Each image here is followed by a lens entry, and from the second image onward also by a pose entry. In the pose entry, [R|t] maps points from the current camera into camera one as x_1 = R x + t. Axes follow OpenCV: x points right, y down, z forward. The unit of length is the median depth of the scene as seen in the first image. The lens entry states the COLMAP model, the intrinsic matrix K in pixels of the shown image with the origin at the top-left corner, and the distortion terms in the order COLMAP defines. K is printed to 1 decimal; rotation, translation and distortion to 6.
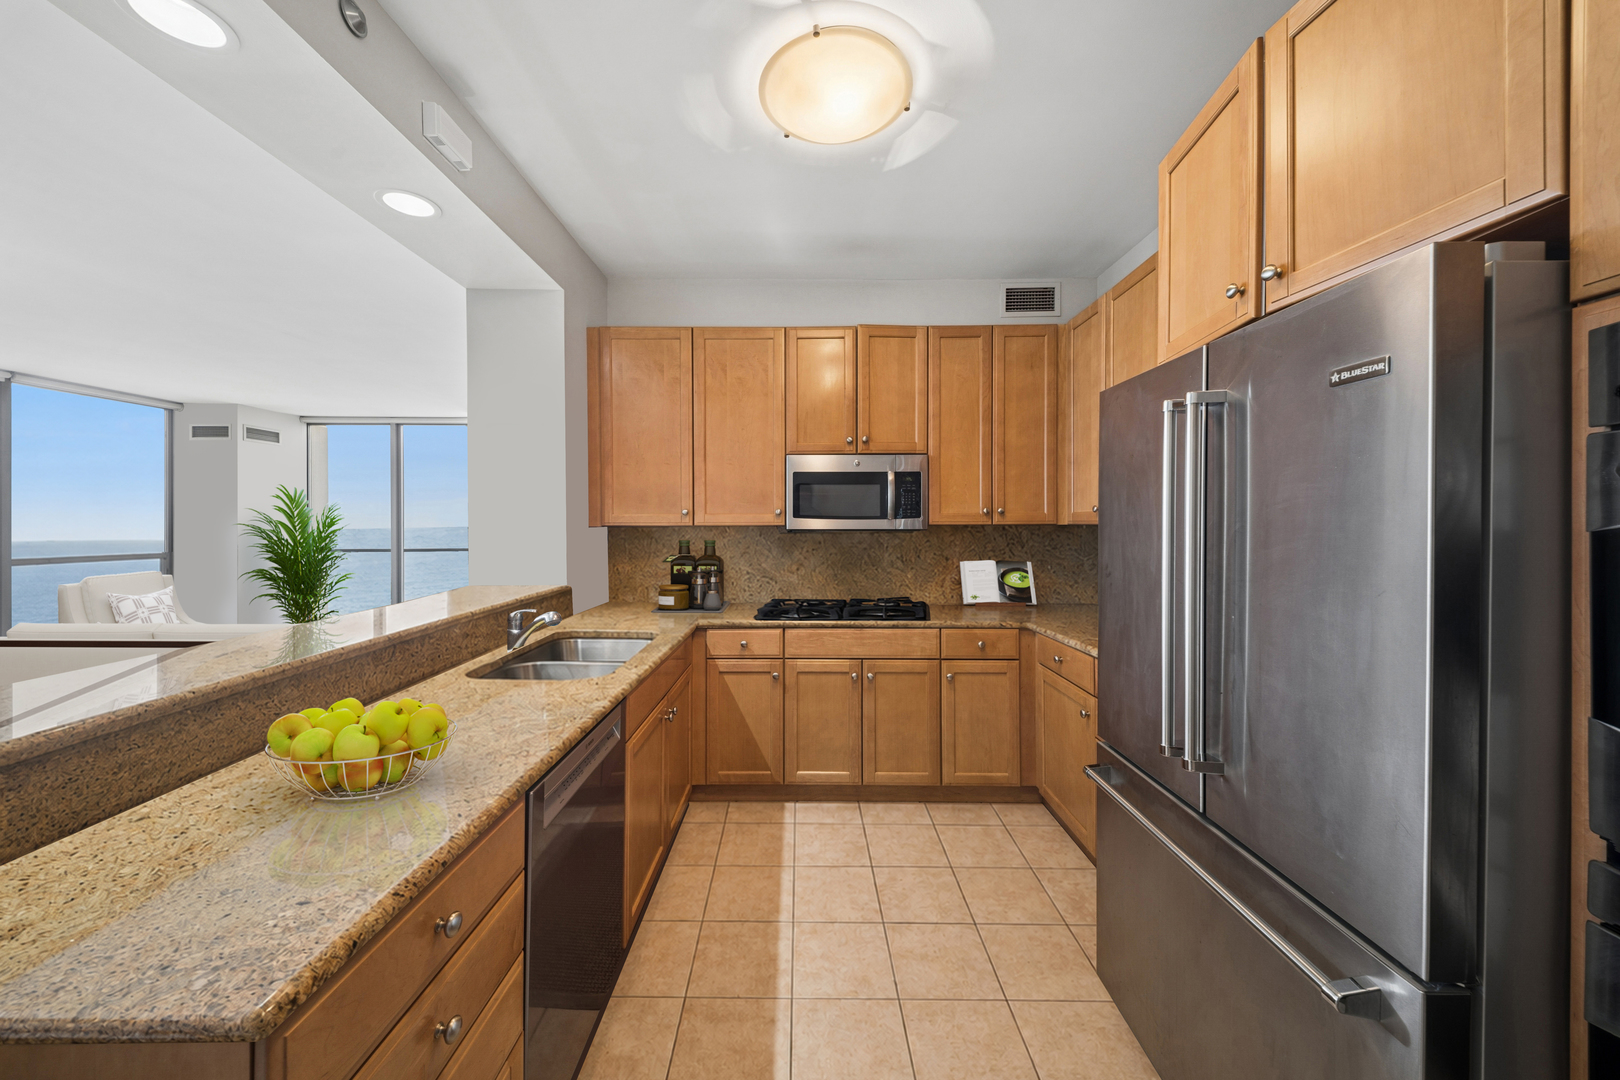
lens RADIAL K [[561.9, 0, 839.7], [0, 561.9, 513.7], [0, 0, 1]] dist [0.023840, -0.010785]
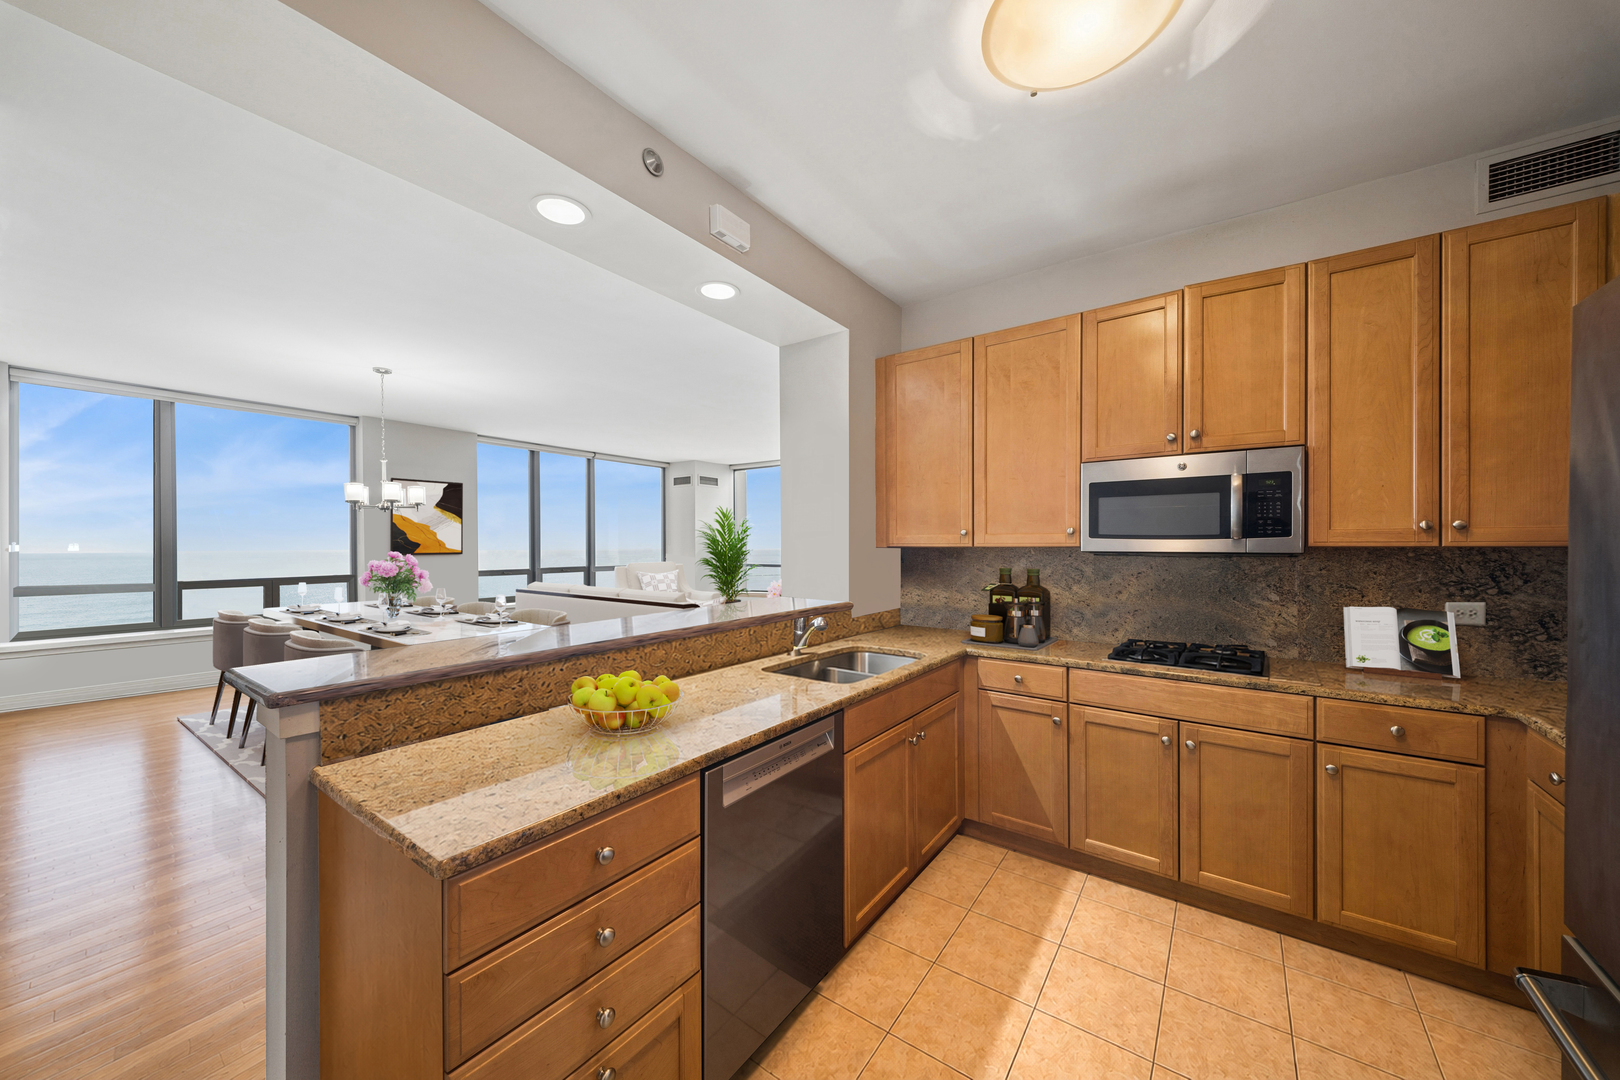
lens RADIAL K [[582.8, 0, 810.0], [0, 582.8, 540.0], [0, 0, 1]] dist [0.002037, -0.004729]
pose [[0.794301, -0.004098, -0.607511, 0.121409], [0.009391, 0.999941, 0.005534, 0.002064], [0.607452, -0.010101, 0.794292, 0.059092]]
